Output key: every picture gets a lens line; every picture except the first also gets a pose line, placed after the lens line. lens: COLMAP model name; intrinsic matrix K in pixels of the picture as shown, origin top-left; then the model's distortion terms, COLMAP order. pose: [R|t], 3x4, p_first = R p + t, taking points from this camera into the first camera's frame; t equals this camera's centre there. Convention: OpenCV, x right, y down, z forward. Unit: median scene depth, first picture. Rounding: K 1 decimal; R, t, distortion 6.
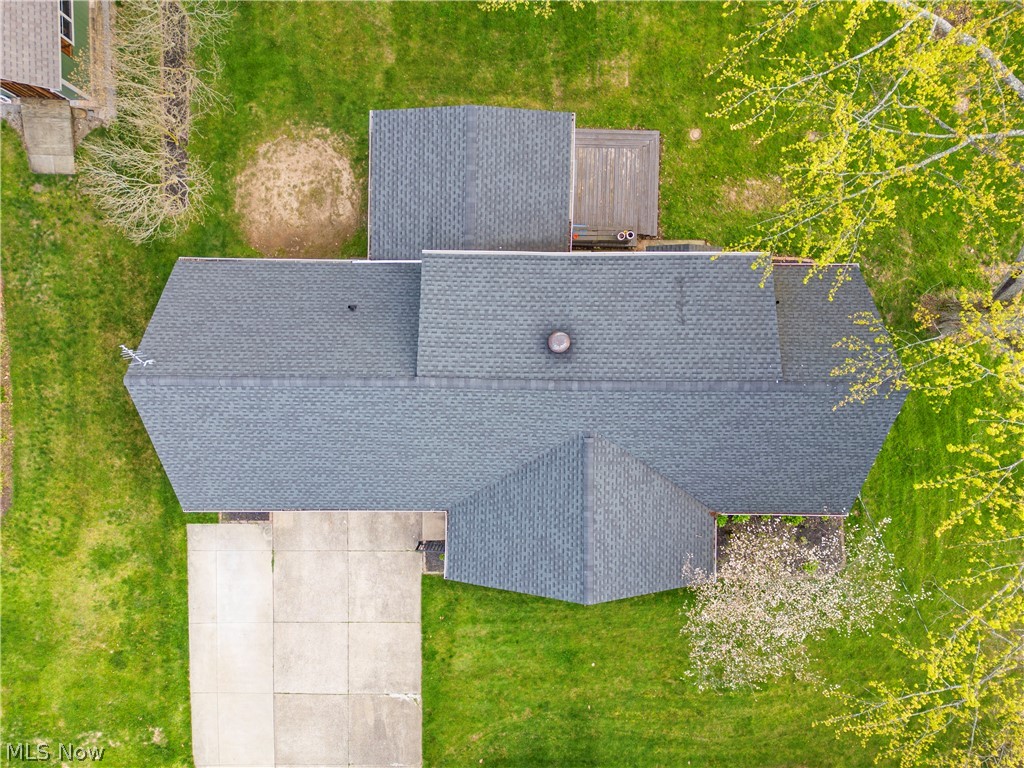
lens RADIAL K [[717.2, 0, 514.1], [0, 717.2, 379.3], [0, 0, 1]] dist [0.077638, -0.063548]
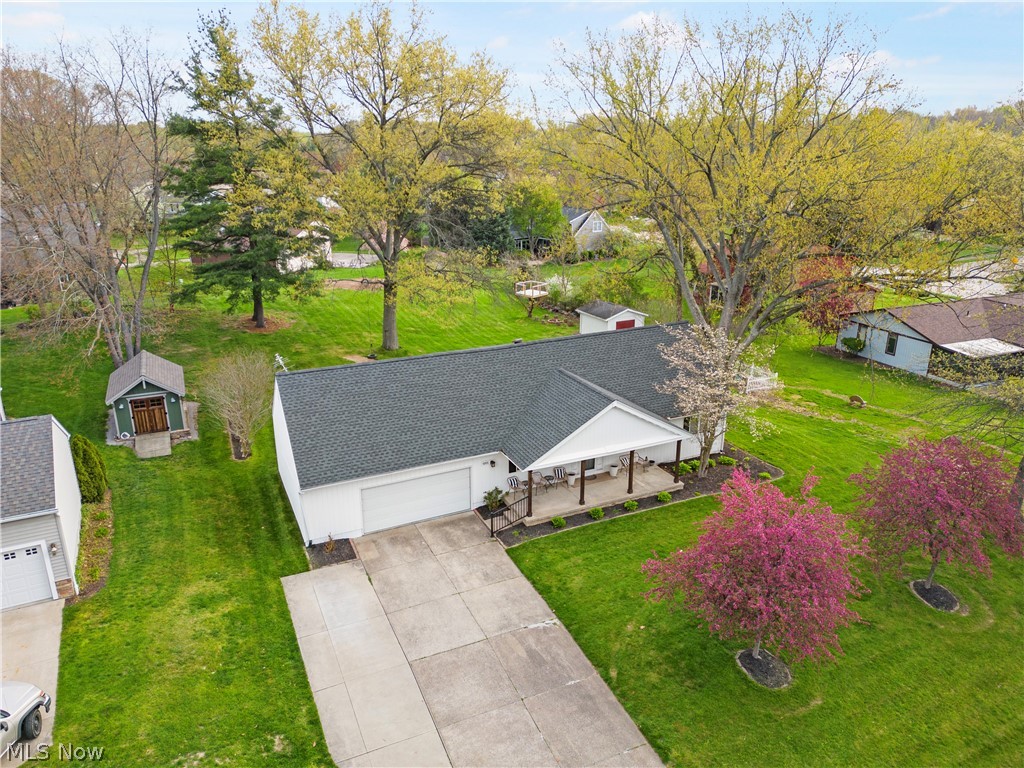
lens RADIAL K [[713.1, 0, 519.0], [0, 713.1, 384.2], [0, 0, 1]] dist [0.101728, -0.115785]
pose [[0.899313, -0.144112, 0.412877, -0.527671], [0.437068, 0.265117, -0.859468, 1.161515], [0.014400, 0.953386, 0.301410, 0.425193]]
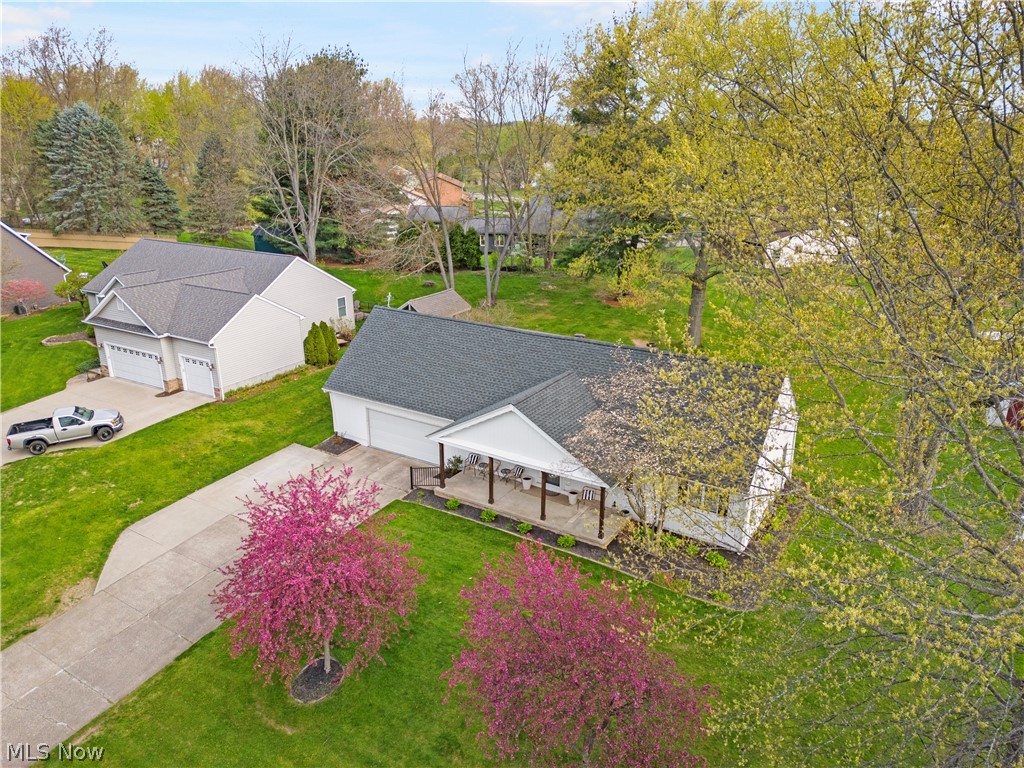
lens RADIAL K [[713.1, 0, 519.0], [0, 713.1, 384.2], [0, 0, 1]] dist [0.101728, -0.115785]
pose [[0.852883, 0.168982, -0.493999, 0.609142], [-0.521942, 0.252550, -0.814736, 1.091595], [-0.012916, 0.952714, 0.303594, 0.450198]]
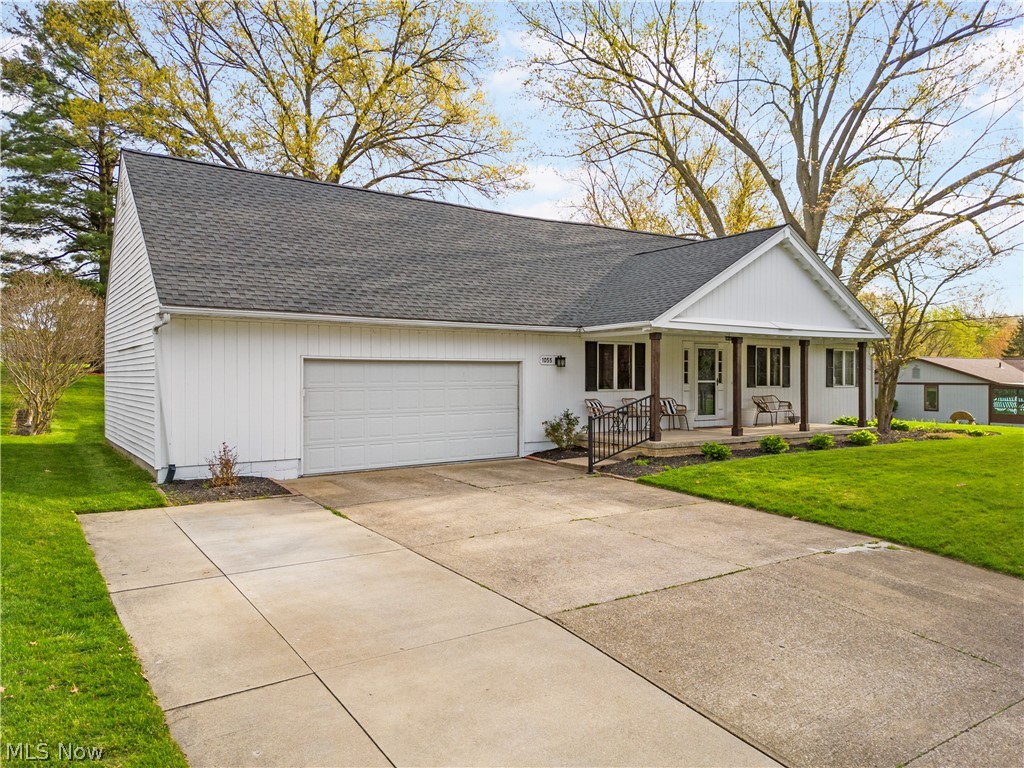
lens RADIAL K [[717.2, 0, 514.1], [0, 717.2, 379.3], [0, 0, 1]] dist [0.077638, -0.063548]
pose [[0.817259, -0.009842, 0.576187, -0.478873], [0.575874, -0.023149, -0.817211, 0.626770], [0.021381, 0.999684, -0.013251, 0.936522]]
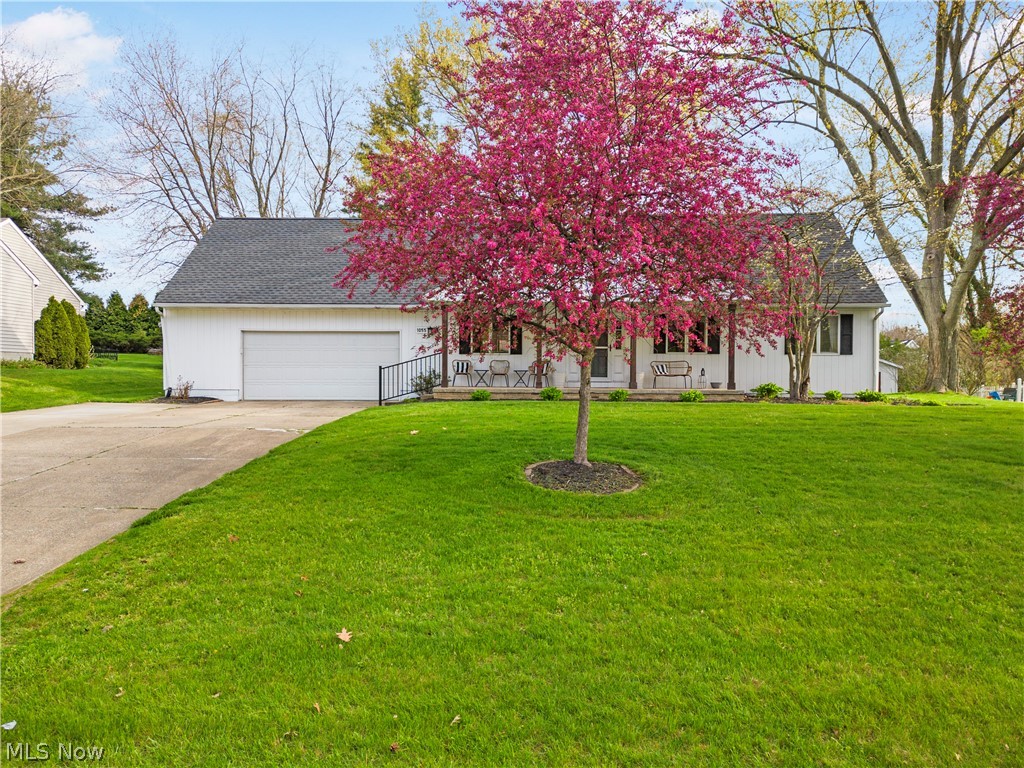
lens RADIAL K [[713.1, 0, 519.0], [0, 713.1, 384.2], [0, 0, 1]] dist [0.101728, -0.115785]
pose [[0.999478, -0.005218, 0.031869, -0.014202], [0.031896, 0.005245, -0.999477, 0.978767], [0.005048, 0.999973, 0.005409, 0.971519]]
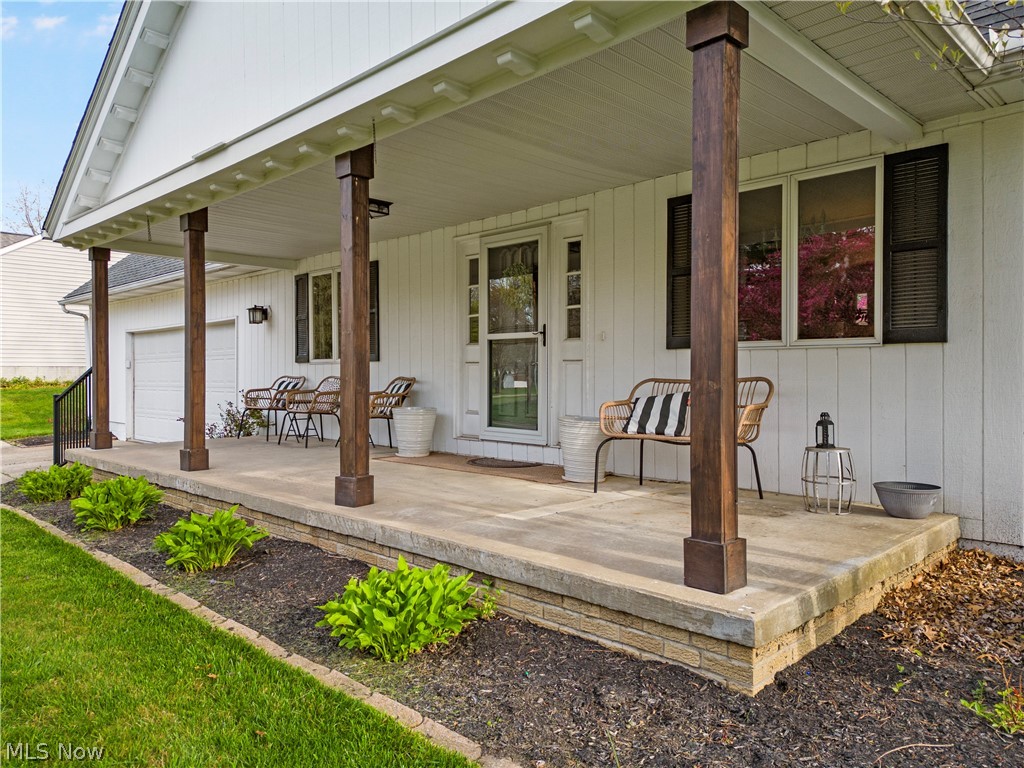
lens RADIAL K [[713.1, 0, 519.0], [0, 713.1, 384.2], [0, 0, 1]] dist [0.101728, -0.115785]
pose [[0.724307, 0.003229, -0.689470, 0.279656], [-0.689382, -0.013335, -0.724276, 0.327250], [-0.011533, 0.999906, -0.007433, 0.952230]]
